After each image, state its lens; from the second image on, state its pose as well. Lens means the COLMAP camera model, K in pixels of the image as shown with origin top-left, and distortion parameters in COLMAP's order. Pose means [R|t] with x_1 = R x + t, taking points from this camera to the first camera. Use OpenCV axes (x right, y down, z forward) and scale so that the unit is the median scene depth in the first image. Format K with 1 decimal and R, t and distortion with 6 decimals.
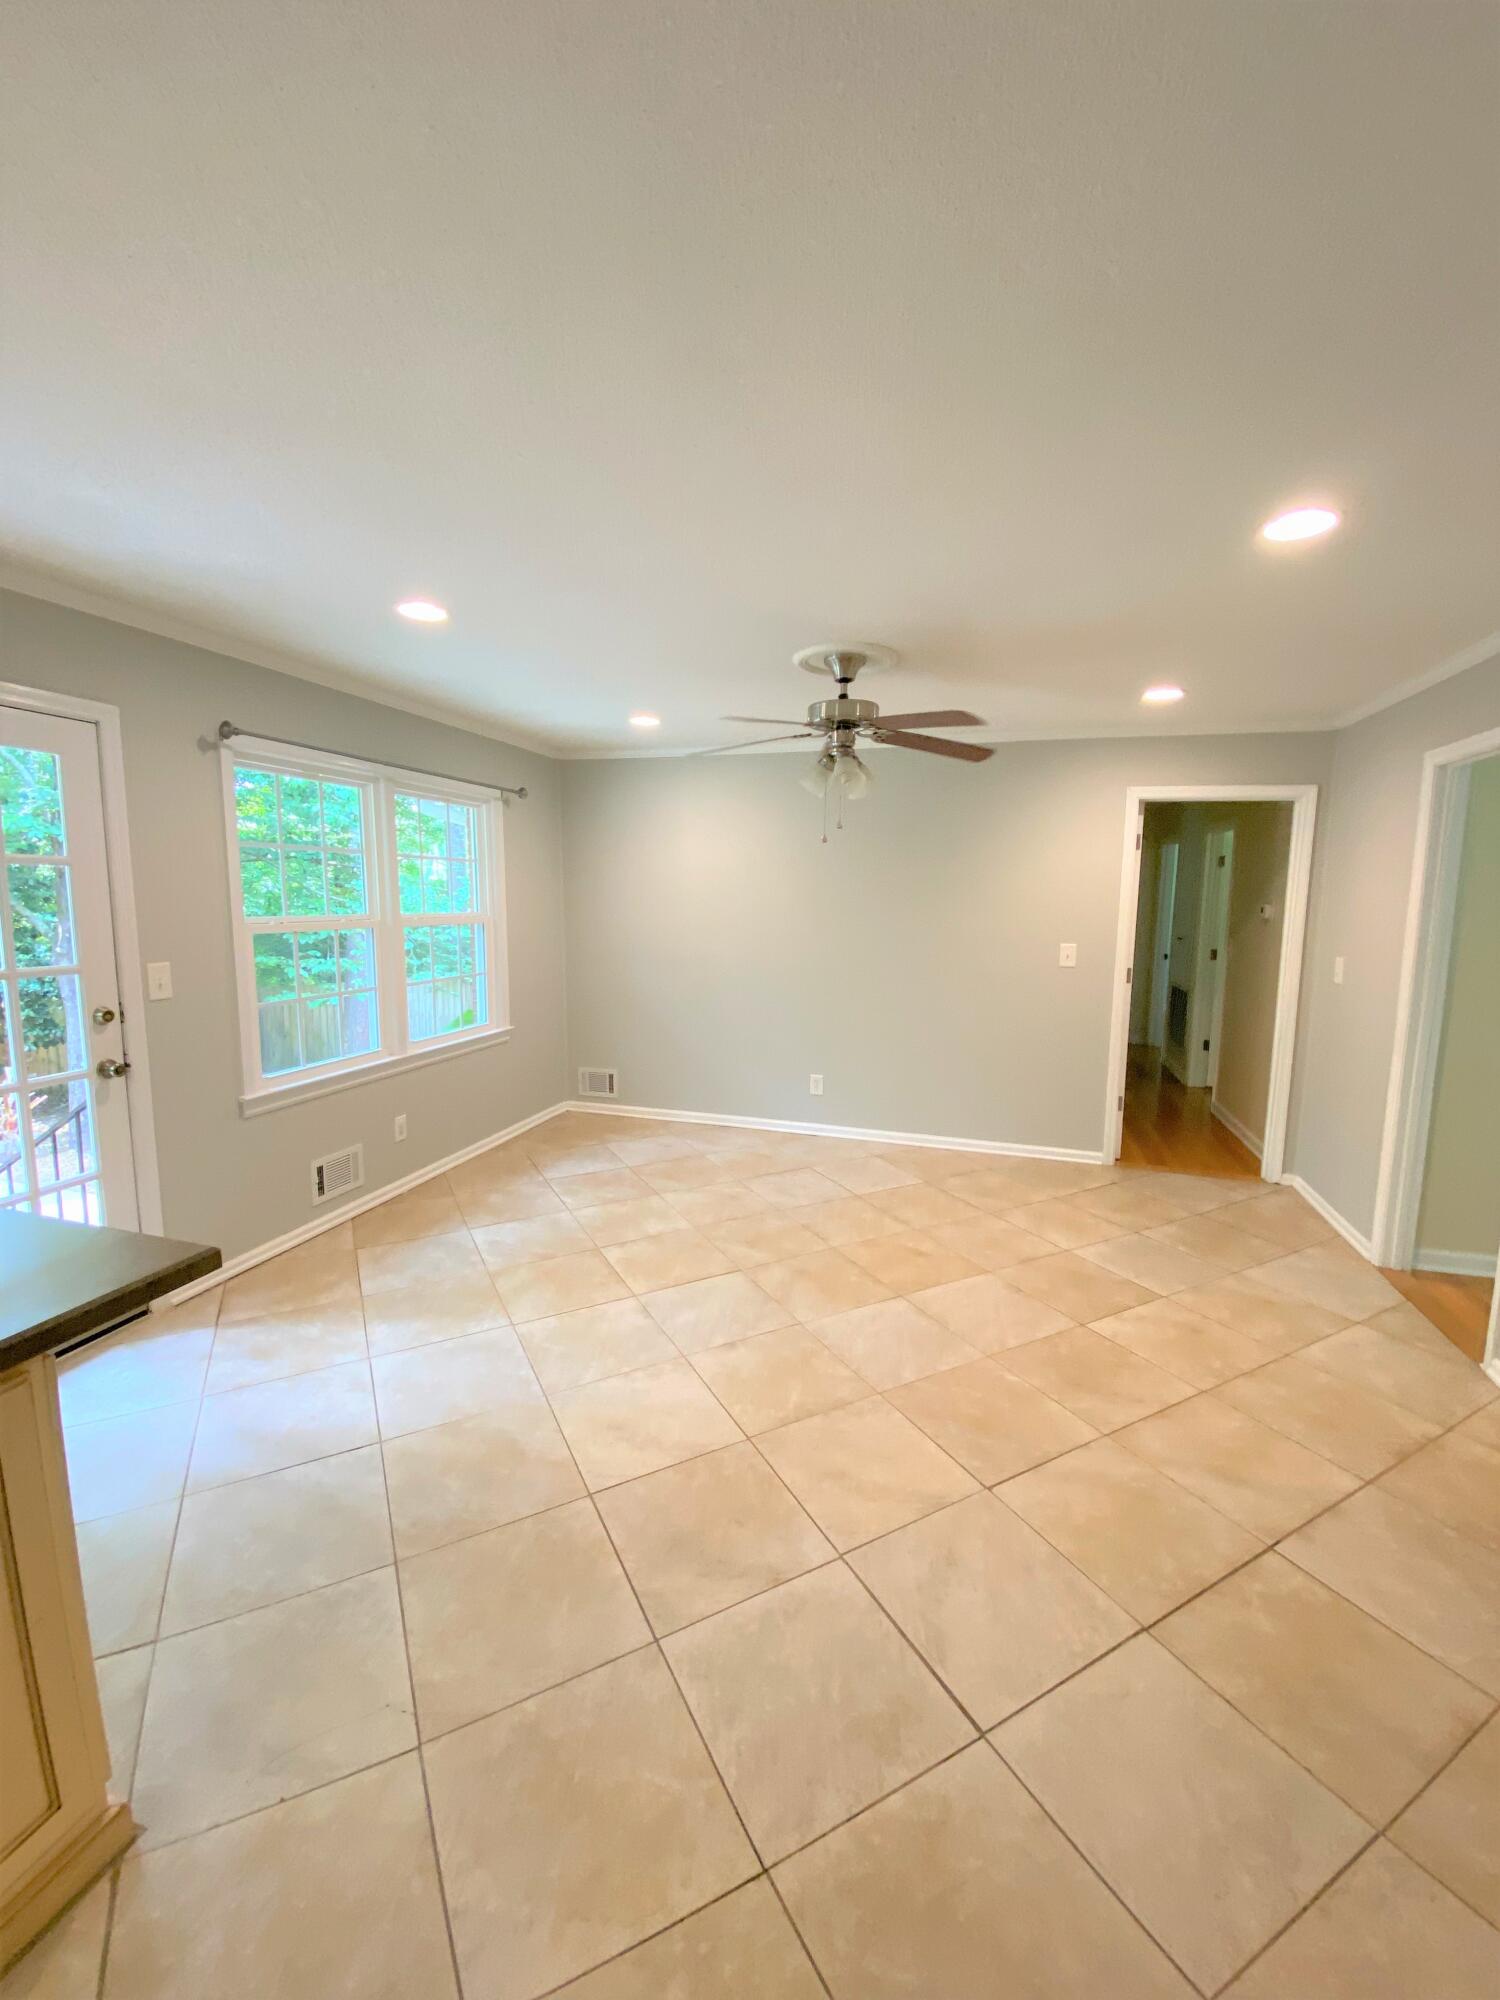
lens RADIAL K [[797.5, 0, 756.4], [0, 797.5, 998.4], [0, 0, 1]] dist [0.003019, 0.000081]
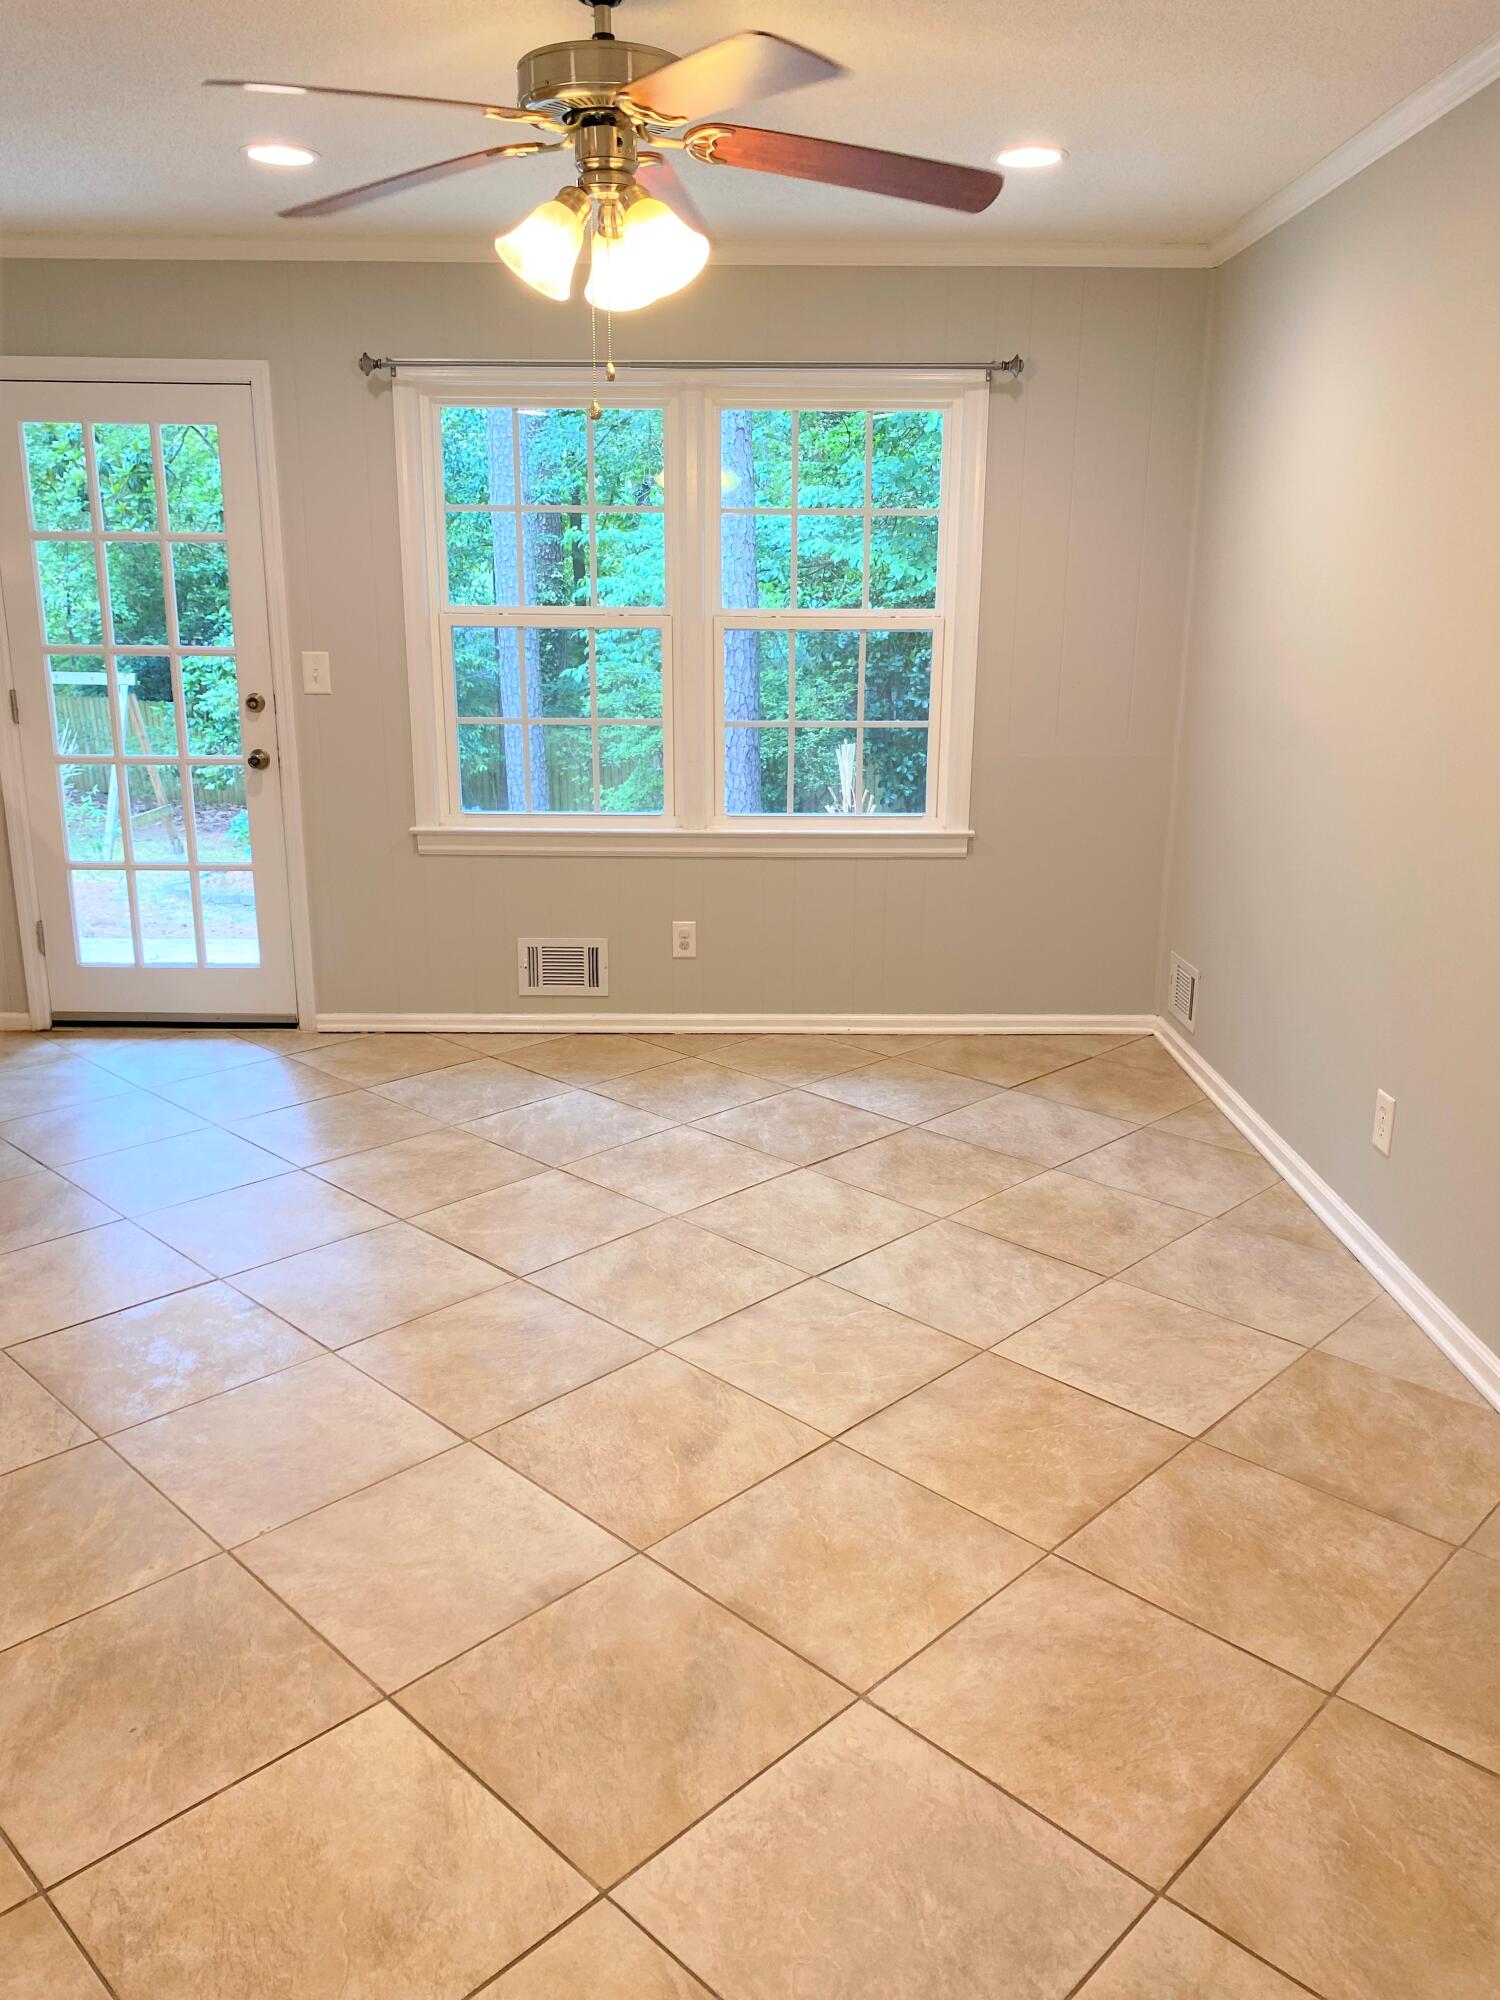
lens RADIAL K [[1518.4, 0, 756.8], [0, 1518.4, 994.1], [0, 0, 1]] dist [0.066547, -0.068655]
pose [[0.298386, 0.237995, -0.924297, 0.959305], [-0.125183, 0.969805, 0.209301, -0.083303], [0.946200, 0.053254, 0.319169, 0.831161]]
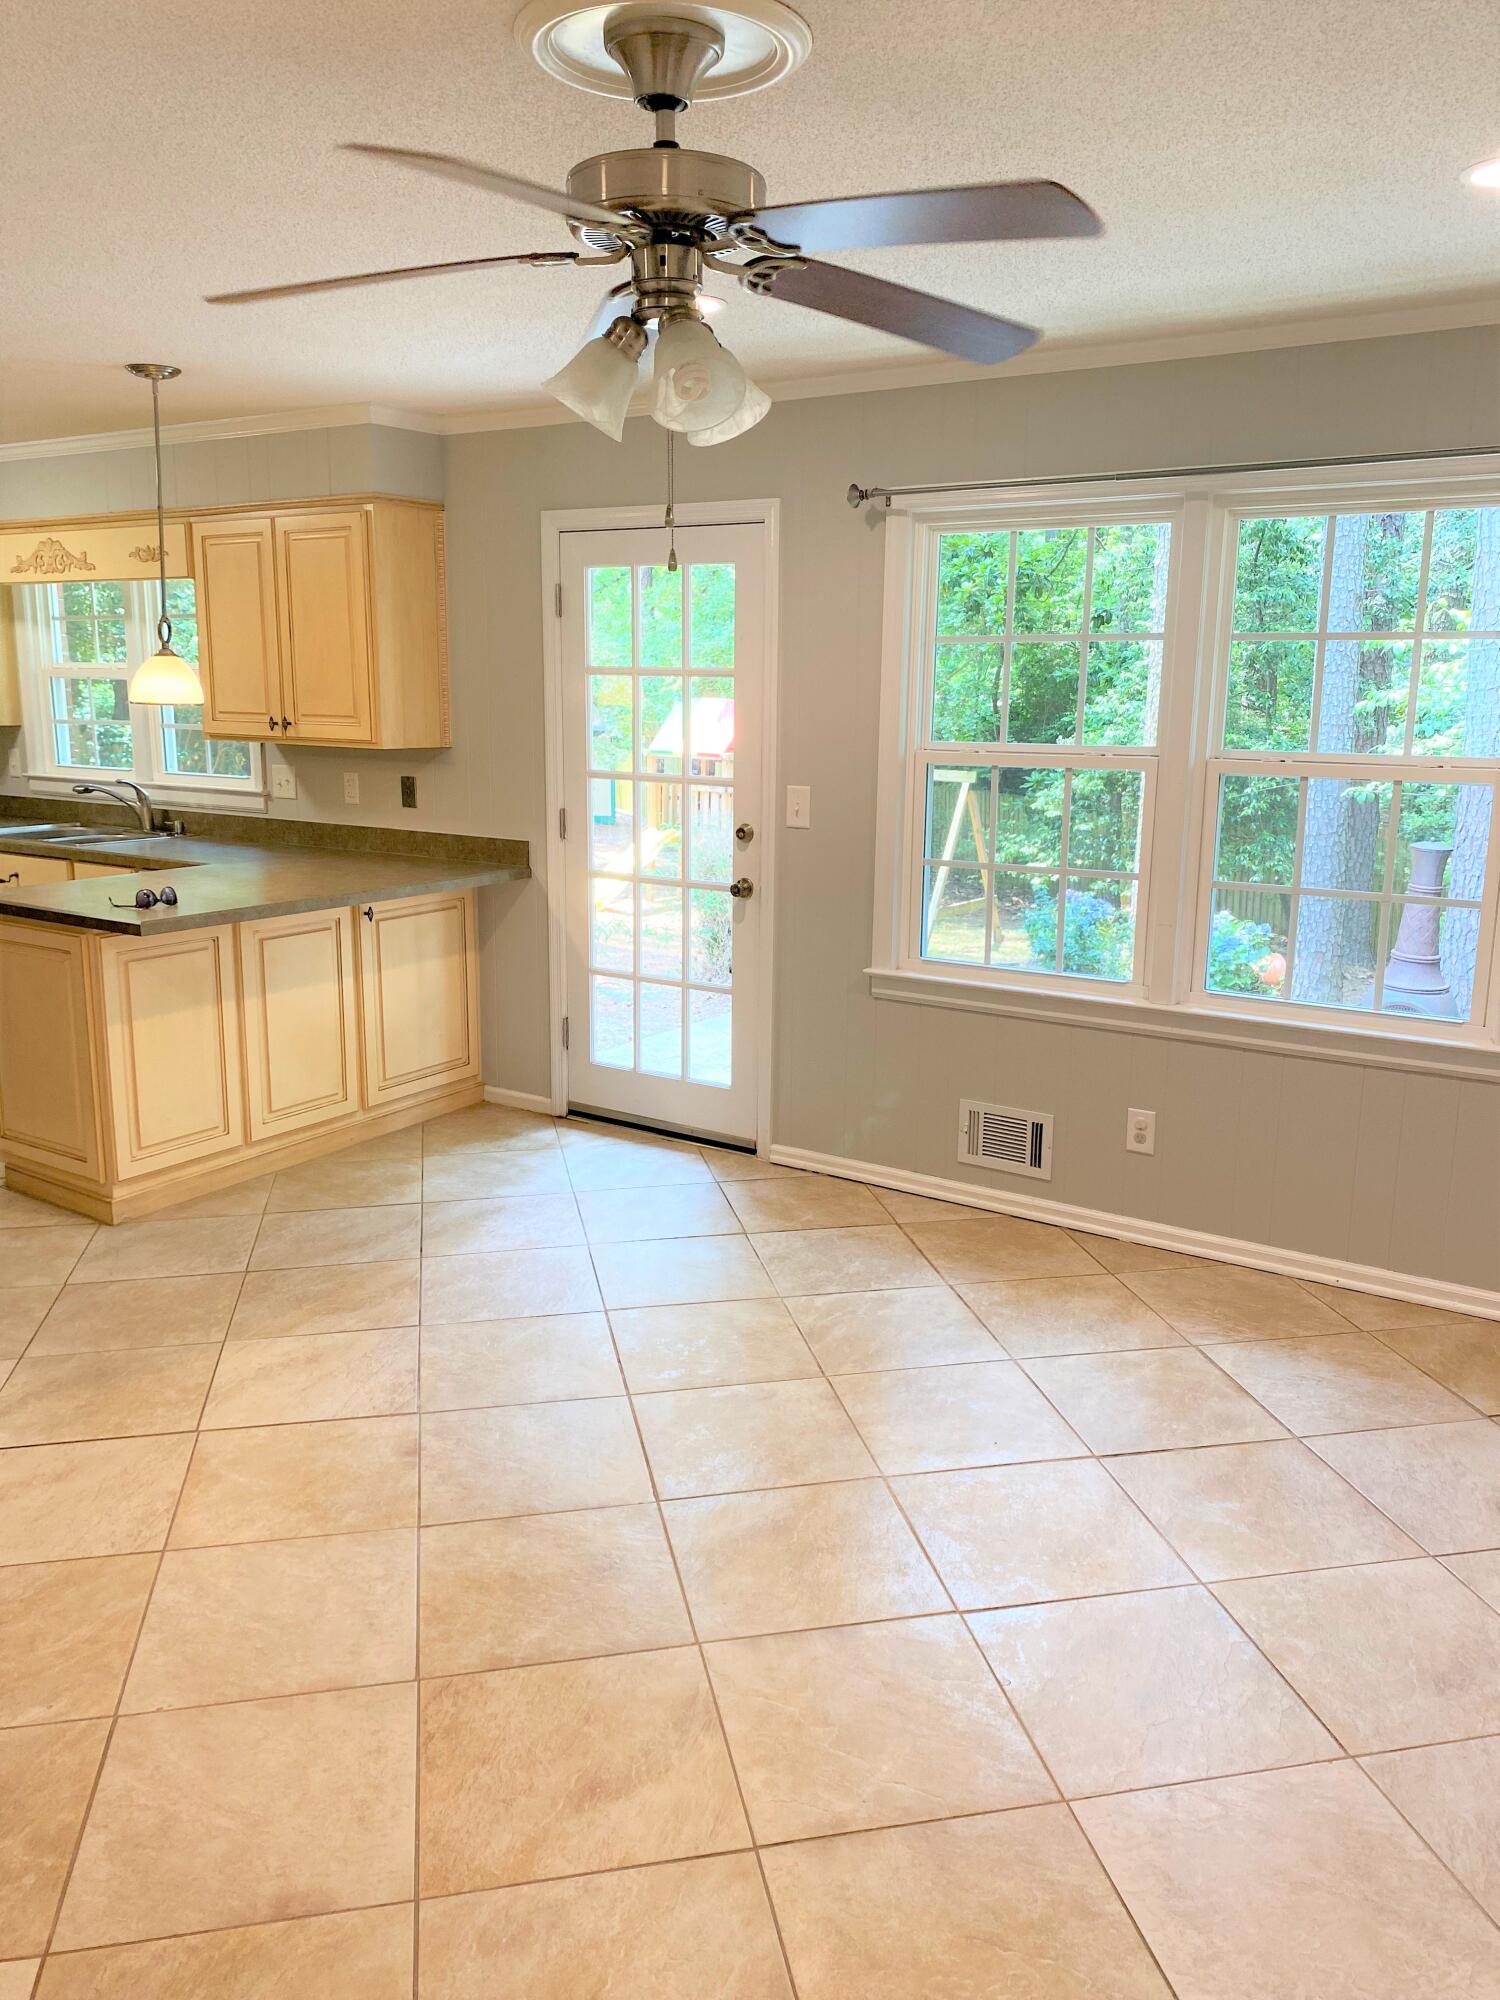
lens RADIAL K [[1518.4, 0, 757.3], [0, 1518.4, 1010.4], [0, 0, 1]] dist [0.066547, -0.068655]
pose [[-0.285652, 0.197482, -0.937765, 0.797284], [-0.134134, 0.960666, 0.243163, -0.185178], [0.948900, 0.195246, -0.247927, 1.260221]]
